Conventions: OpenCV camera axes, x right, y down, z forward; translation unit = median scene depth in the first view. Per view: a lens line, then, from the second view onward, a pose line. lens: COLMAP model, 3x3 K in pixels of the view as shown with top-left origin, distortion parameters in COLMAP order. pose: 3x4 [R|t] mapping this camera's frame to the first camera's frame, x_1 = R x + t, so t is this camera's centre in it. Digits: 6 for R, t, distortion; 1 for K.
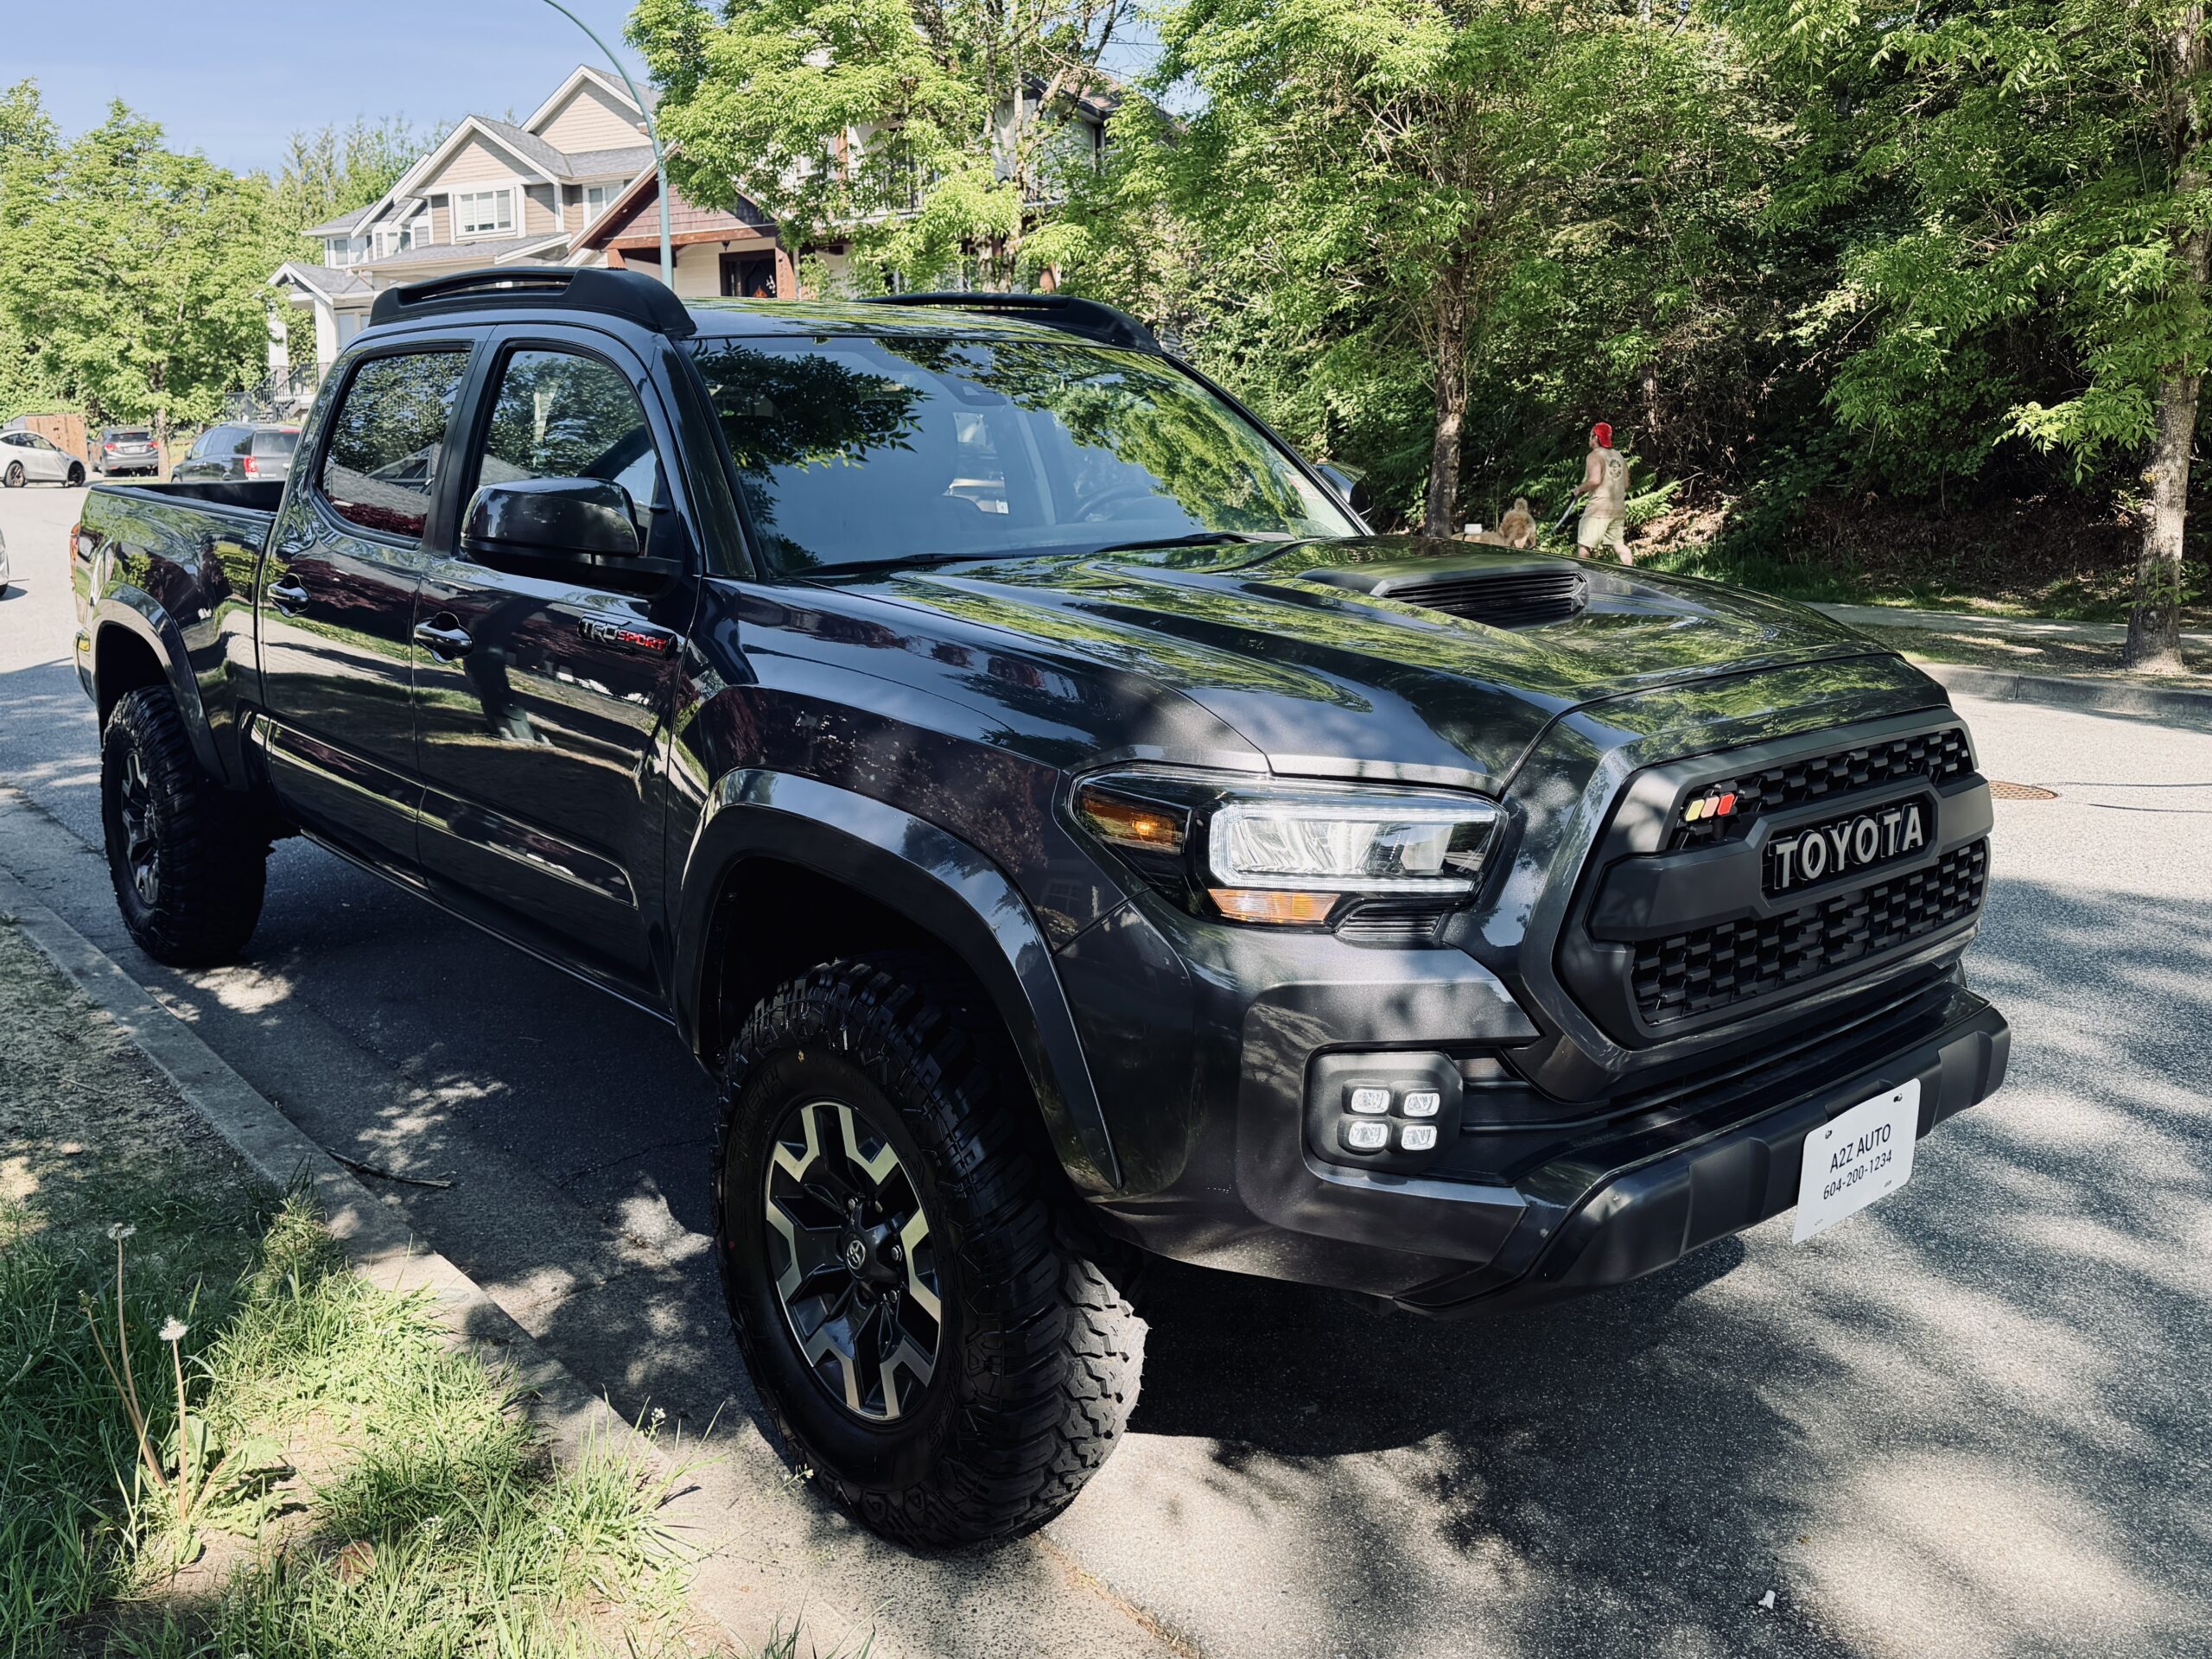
lens RADIAL K [[1846.0, 0, 1048.1], [0, 1846.0, 838.6], [0, 0, 1]] dist [0.055072, -0.100031]
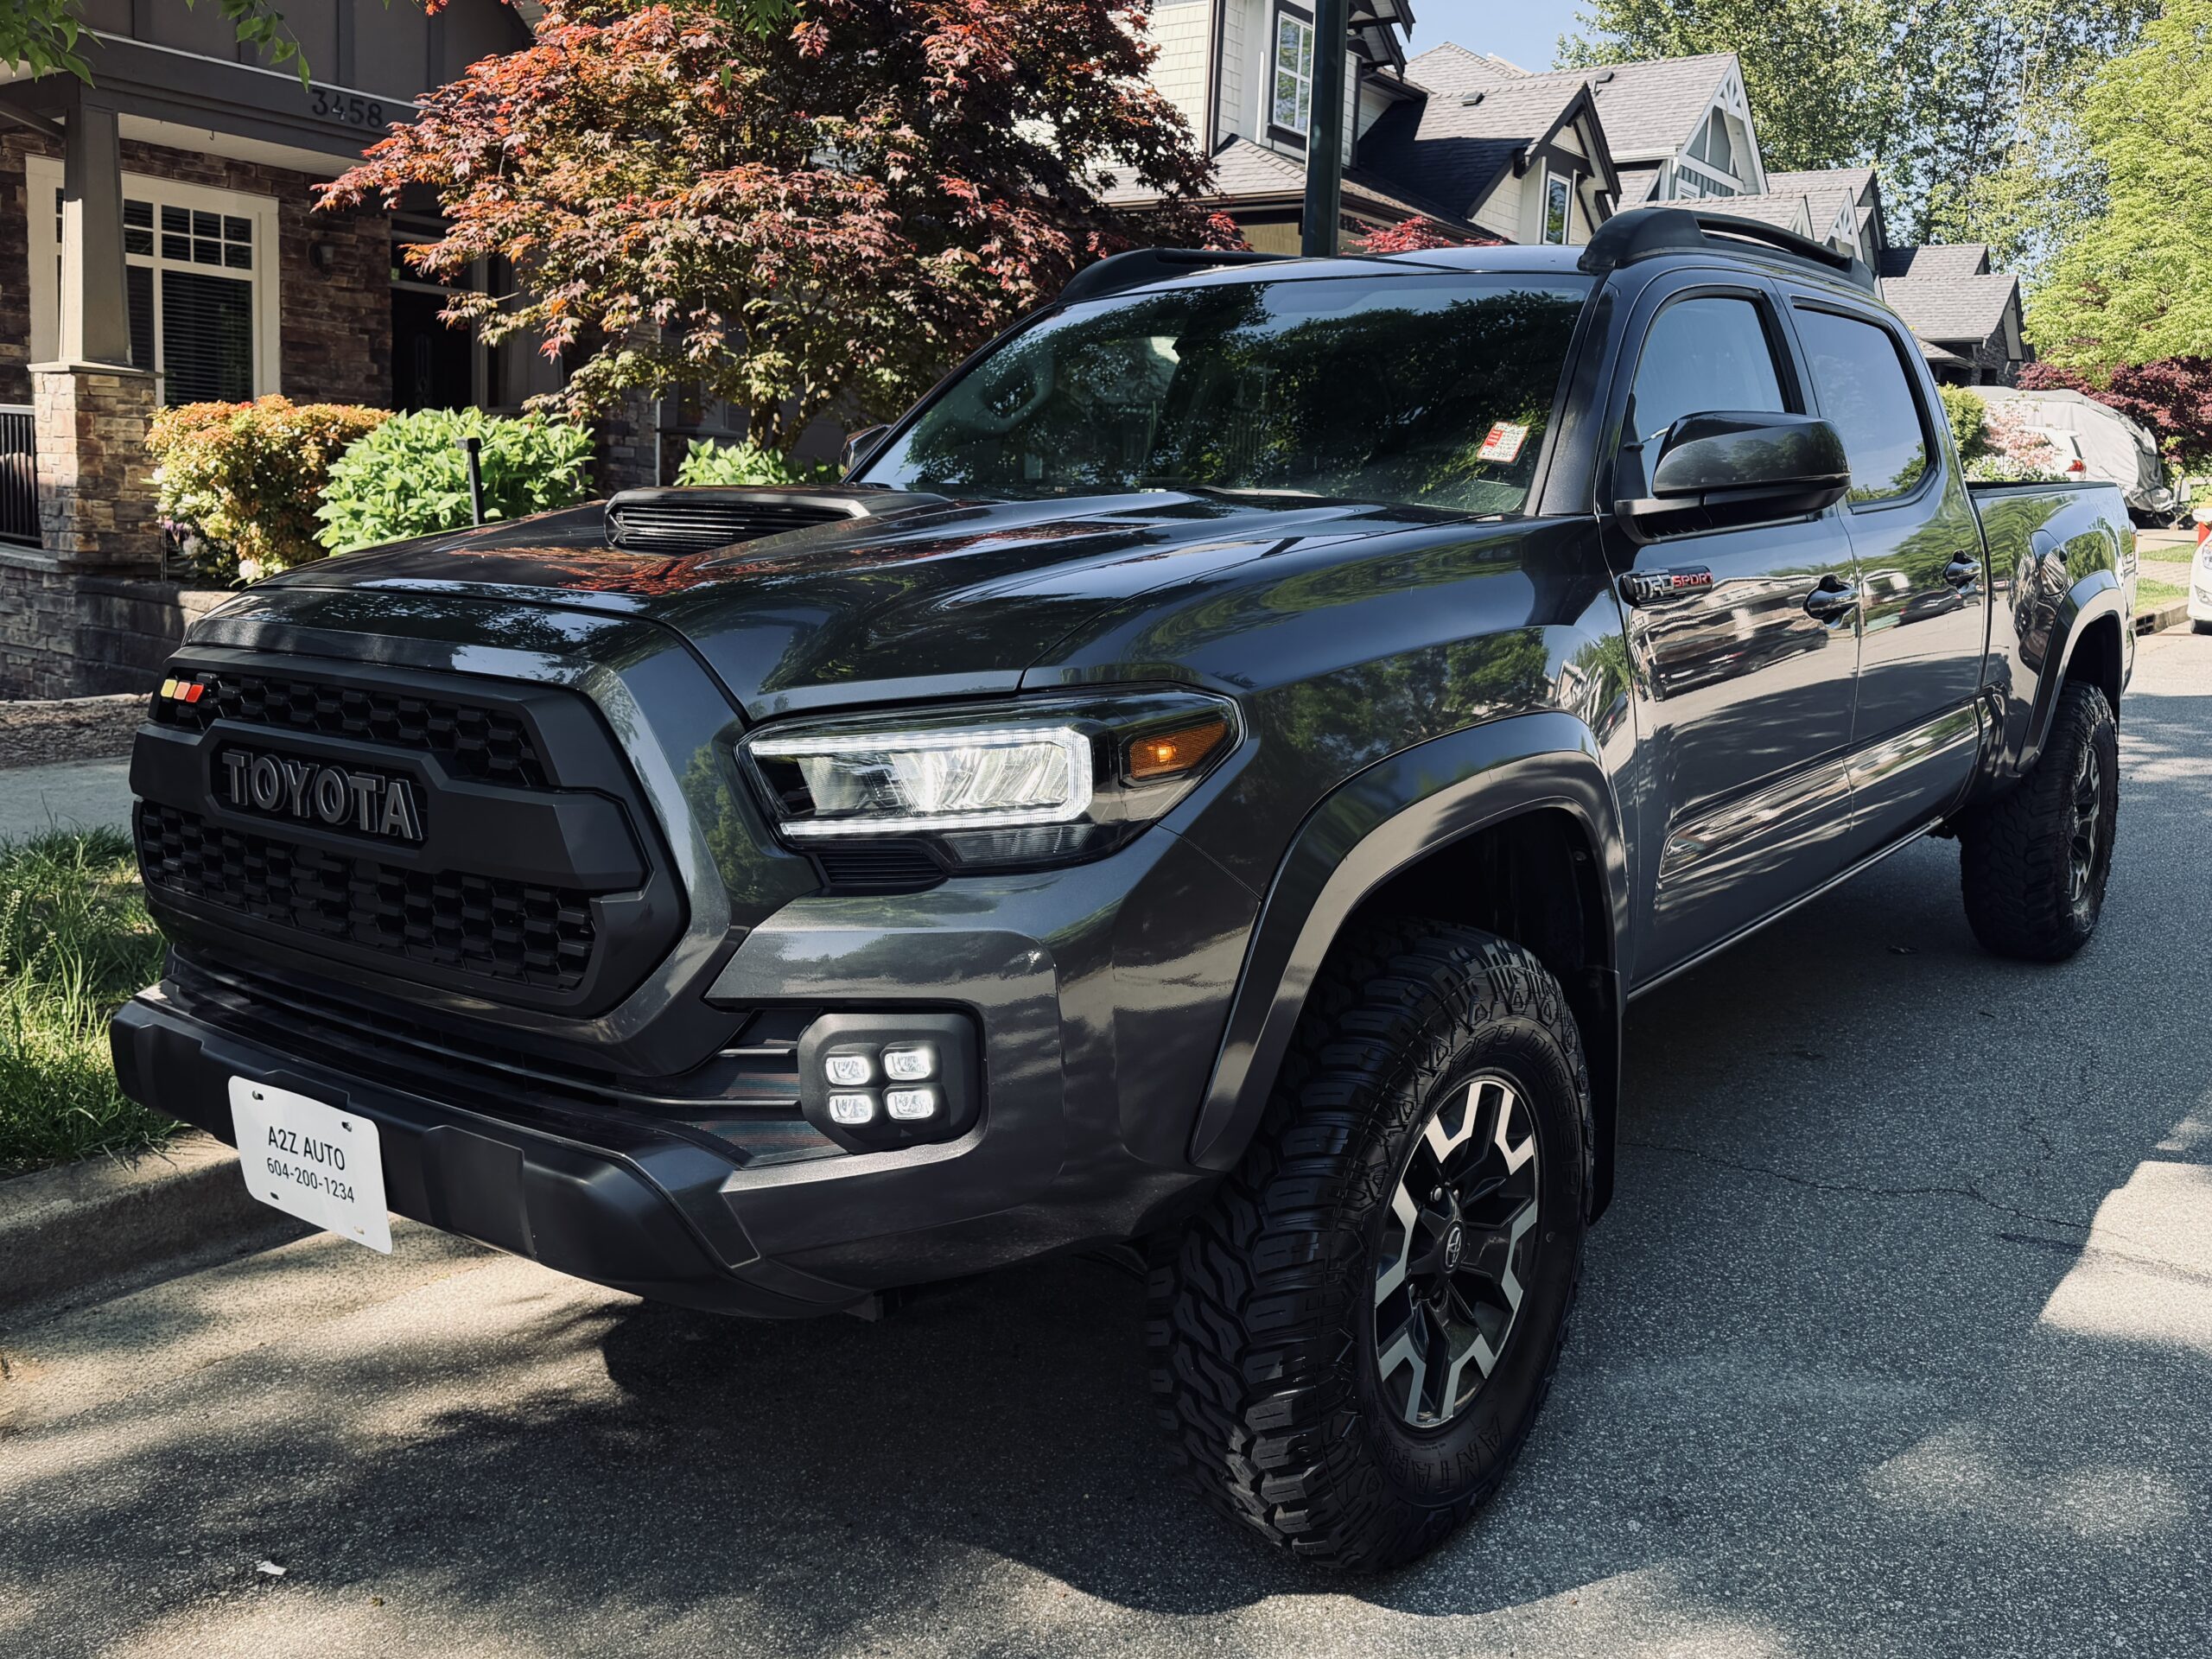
lens RADIAL K [[1859.2, 0, 1311.5], [0, 1859.2, 876.7], [0, 0, 1]] dist [0.051767, -0.061779]
pose [[0.261194, 0.207177, -0.942791, 0.856717], [-0.223345, 0.963163, 0.149777, -0.119196], [0.939092, 0.171447, 0.297845, 0.733889]]
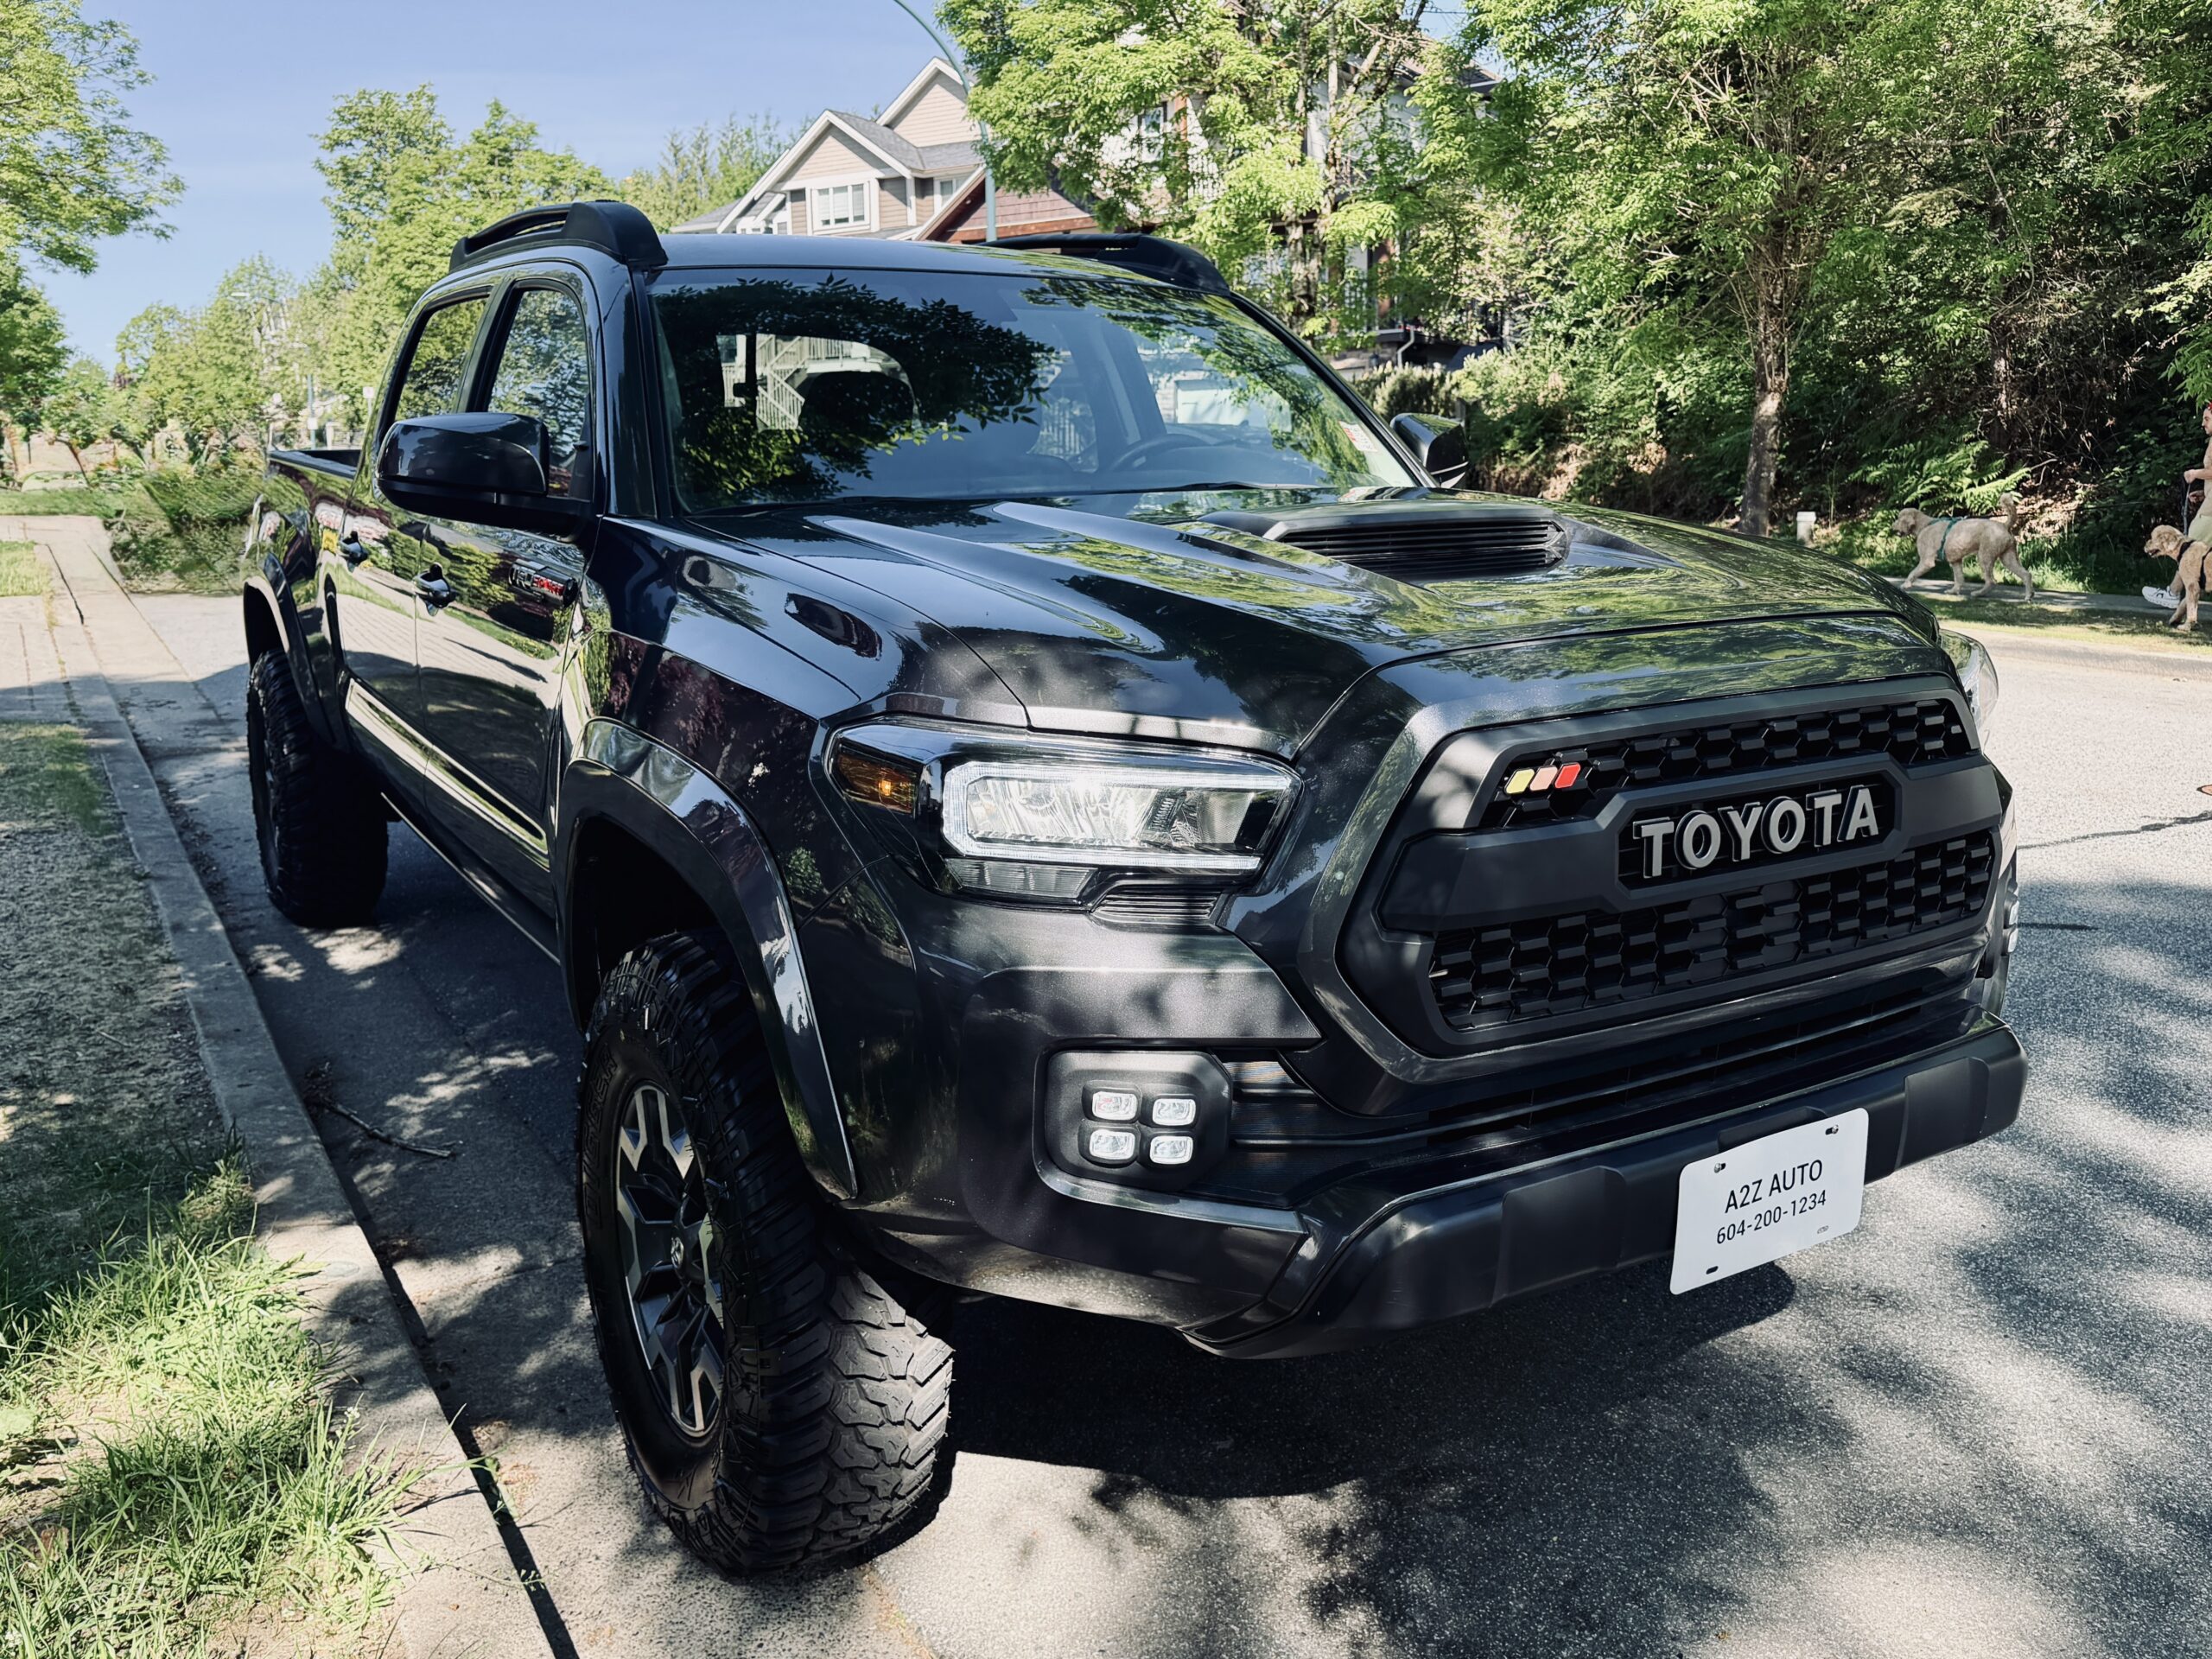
lens RADIAL K [[1844.3, 0, 1184.4], [0, 1844.3, 860.4], [0, 0, 1]] dist [0.058082, -0.108319]
pose [[0.992356, 0.027046, -0.120409, 0.169115], [-0.025278, 0.999549, 0.016184, 0.006365], [0.120792, -0.013016, 0.992592, 0.078817]]
